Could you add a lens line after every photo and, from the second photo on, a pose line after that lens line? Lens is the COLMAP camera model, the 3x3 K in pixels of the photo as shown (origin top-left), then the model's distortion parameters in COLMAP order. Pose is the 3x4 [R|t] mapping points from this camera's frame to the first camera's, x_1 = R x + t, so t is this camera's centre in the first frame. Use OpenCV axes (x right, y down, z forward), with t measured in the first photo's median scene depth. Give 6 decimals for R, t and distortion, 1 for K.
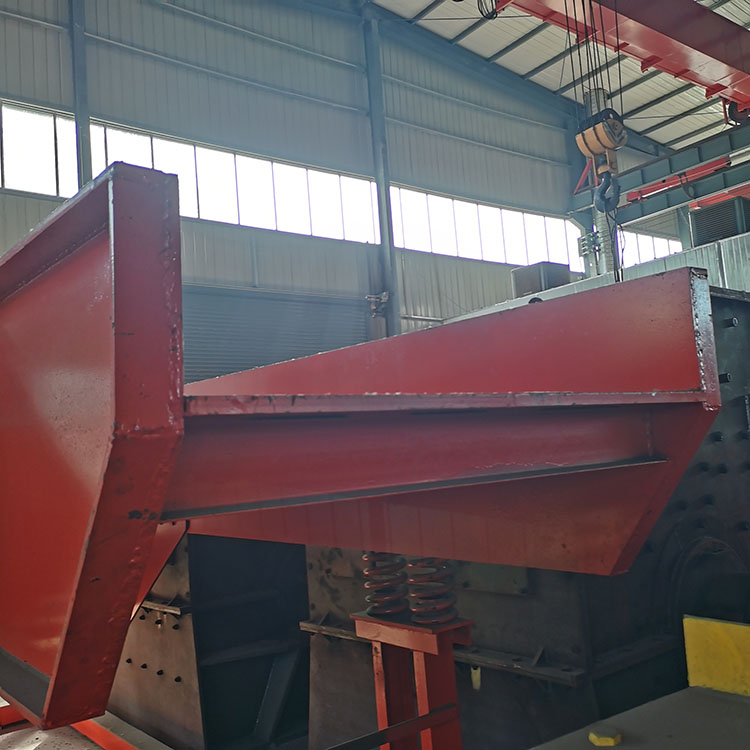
lens RADIAL K [[726.9, 0, 375.0], [0, 726.9, 375.0], [0, 0, 1]] dist [0.021648, -0.031114]
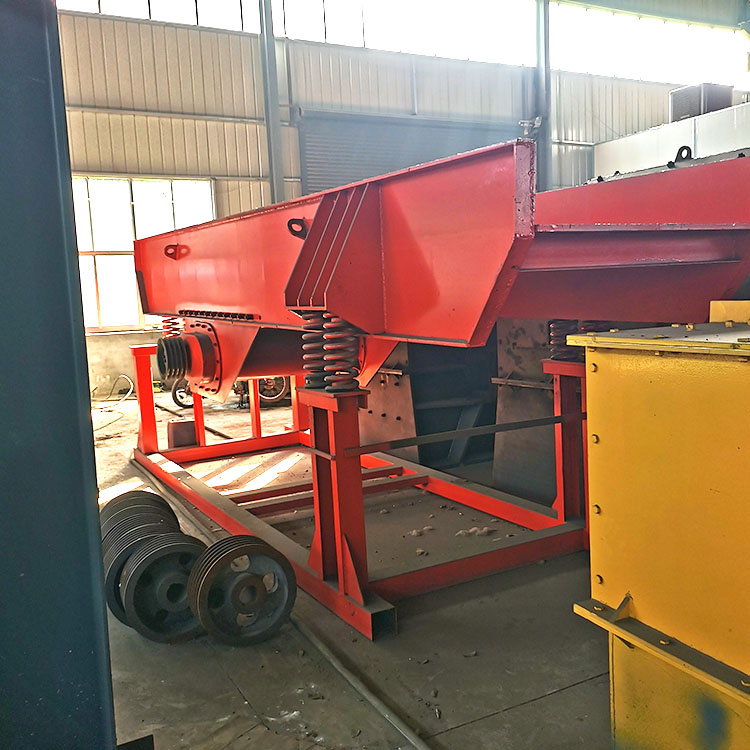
lens RADIAL K [[726.9, 0, 375.0], [0, 726.9, 375.0], [0, 0, 1]] dist [0.021648, -0.031114]
pose [[0.984240, 0.047902, -0.170227, -0.070660], [-0.006091, 0.971225, 0.238086, -0.013987], [0.176734, -0.233296, 0.956210, -0.374721]]
